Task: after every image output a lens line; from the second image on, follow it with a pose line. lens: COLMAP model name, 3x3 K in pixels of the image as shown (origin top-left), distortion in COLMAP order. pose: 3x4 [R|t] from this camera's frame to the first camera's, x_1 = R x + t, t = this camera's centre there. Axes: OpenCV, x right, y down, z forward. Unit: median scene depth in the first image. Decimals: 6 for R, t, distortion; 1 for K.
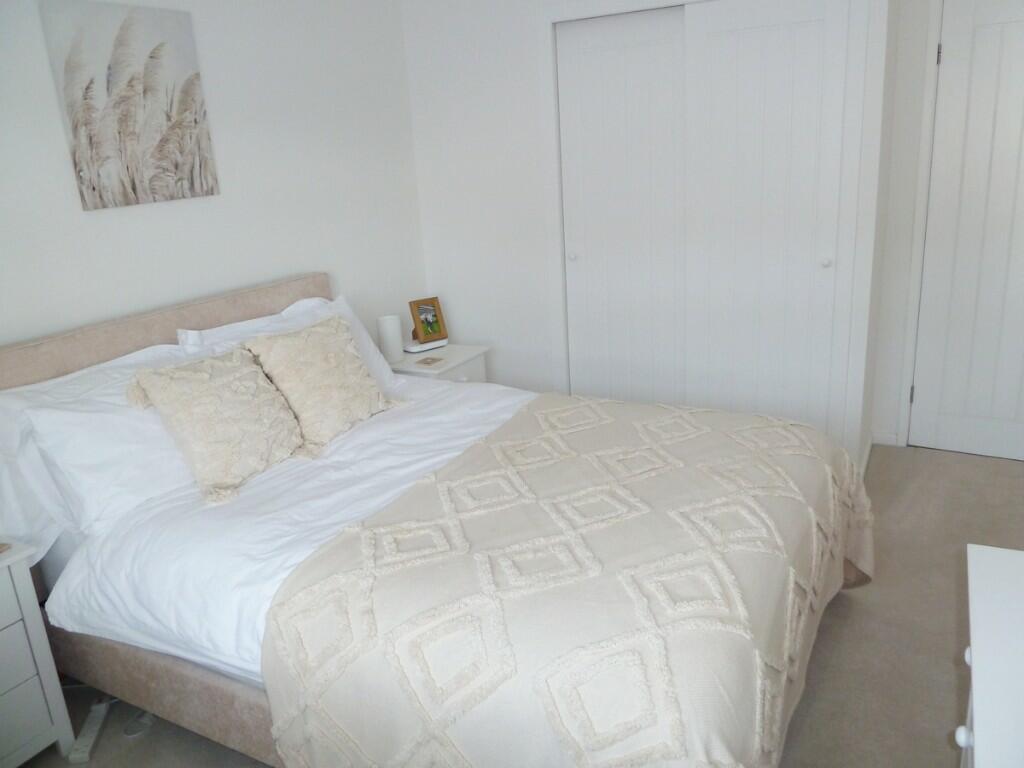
lens RADIAL K [[761.8, 0, 512.0], [0, 761.8, 384.4], [0, 0, 1]] dist [-0.023613, -0.003271]
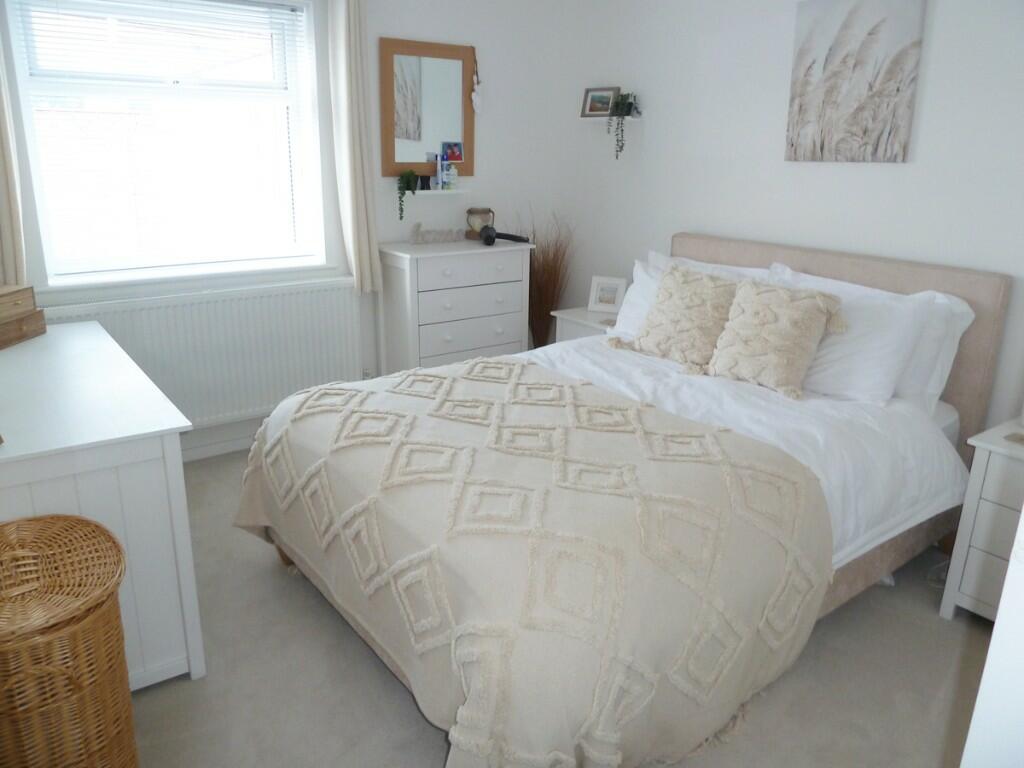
lens RADIAL K [[761.8, 0, 511.4], [0, 761.8, 381.3], [0, 0, 1]] dist [-0.023613, -0.003271]
pose [[-0.412982, 0.316363, -0.854026, 0.858515], [-0.260306, 0.857607, 0.443566, -0.343025], [0.872747, 0.405493, -0.271825, 1.032720]]
